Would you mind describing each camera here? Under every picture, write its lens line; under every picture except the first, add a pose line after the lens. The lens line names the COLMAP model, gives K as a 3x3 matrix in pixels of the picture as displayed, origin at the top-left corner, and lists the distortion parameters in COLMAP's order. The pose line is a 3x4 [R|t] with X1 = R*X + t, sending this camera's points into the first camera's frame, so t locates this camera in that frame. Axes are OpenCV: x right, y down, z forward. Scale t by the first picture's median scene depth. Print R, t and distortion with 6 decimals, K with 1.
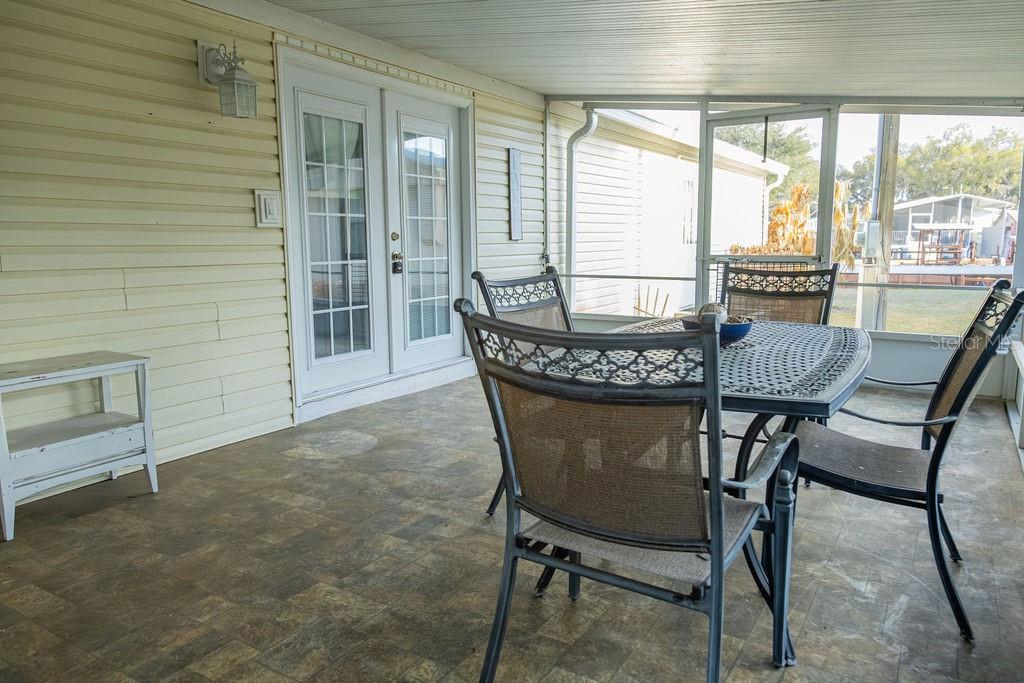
lens RADIAL K [[697.9, 0, 517.0], [0, 697.9, 356.0], [0, 0, 1]] dist [0.007012, 0.001850]
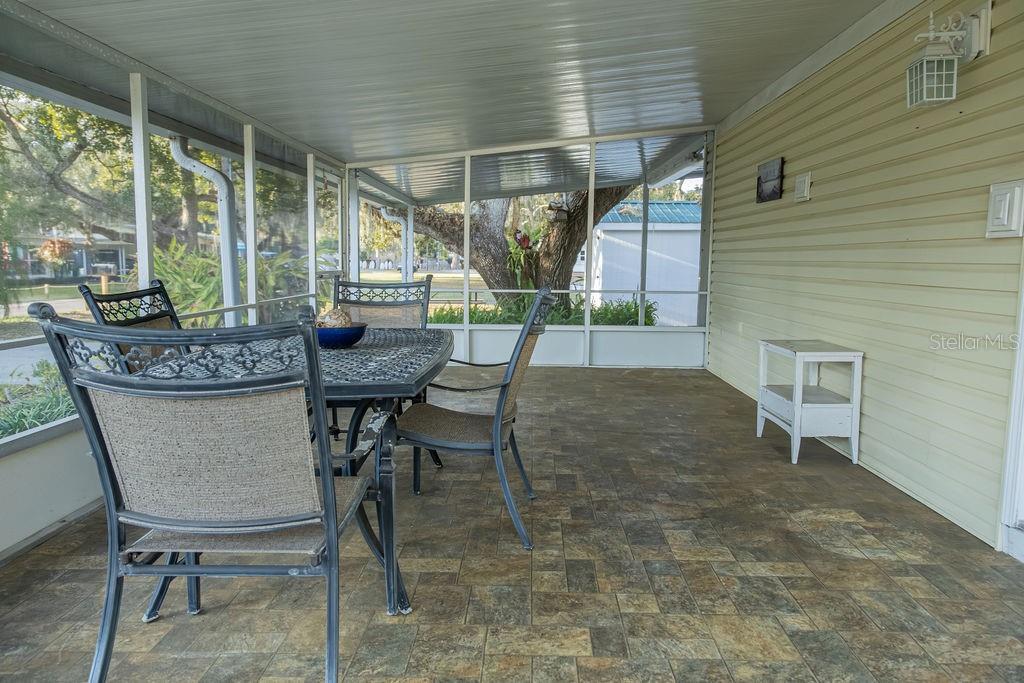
lens RADIAL K [[683.3, 0, 517.7], [0, 683.3, 341.0], [0, 0, 1]] dist [0.017844, -0.007822]
pose [[-0.862083, 0.052296, -0.504062, 0.397733], [-0.092251, 0.961847, 0.257565, -0.224066], [0.498300, 0.268543, -0.824368, 1.396767]]
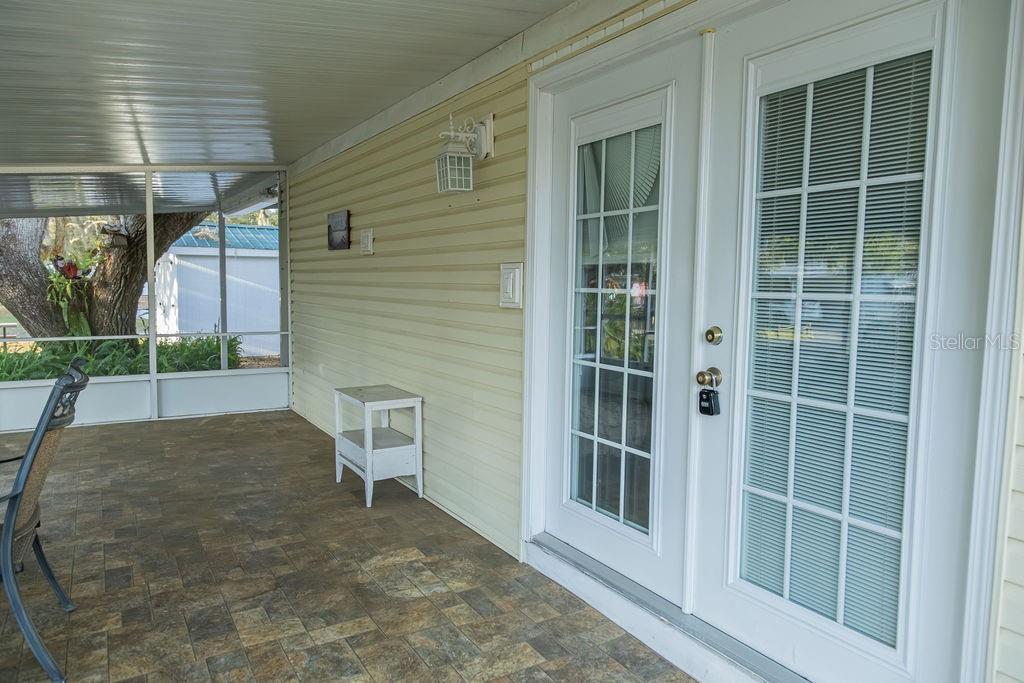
lens RADIAL K [[683.3, 0, 517.7], [0, 683.3, 341.0], [0, 0, 1]] dist [0.017844, -0.007822]
pose [[-0.449413, 0.069894, -0.890586, 0.380049], [-0.161609, 0.974124, 0.158002, -0.286520], [0.878585, 0.214935, -0.426488, 1.421791]]
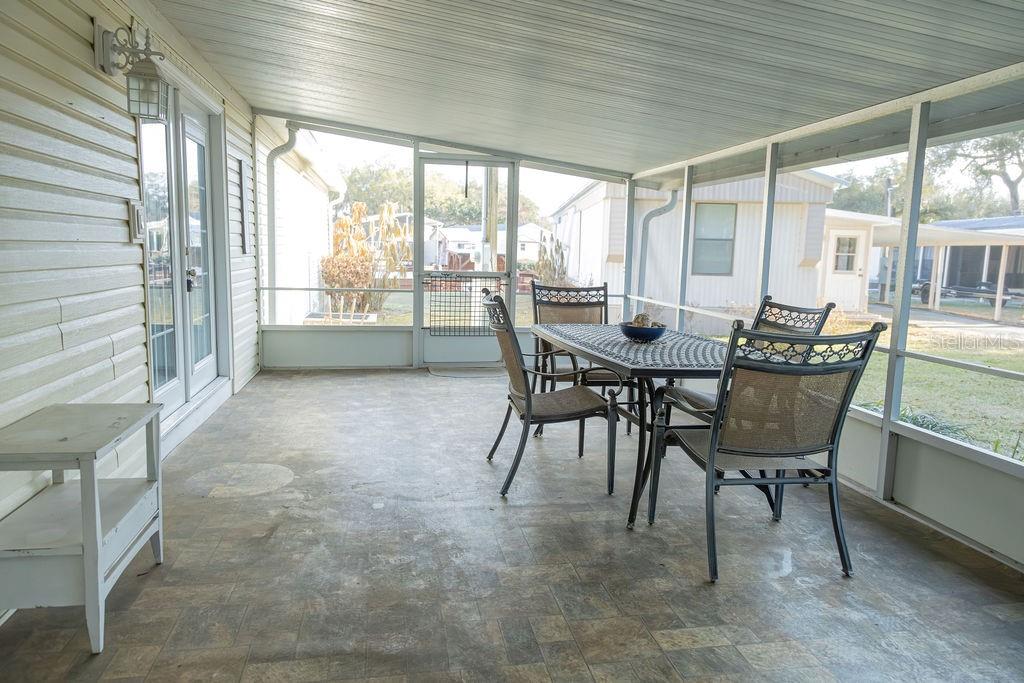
lens RADIAL K [[683.3, 0, 517.7], [0, 683.3, 341.0], [0, 0, 1]] dist [0.017844, -0.007822]
pose [[0.735852, -0.063723, 0.674137, -0.614012], [0.080555, 0.996730, 0.006287, -0.032987], [-0.672333, 0.049679, 0.738580, 0.077024]]
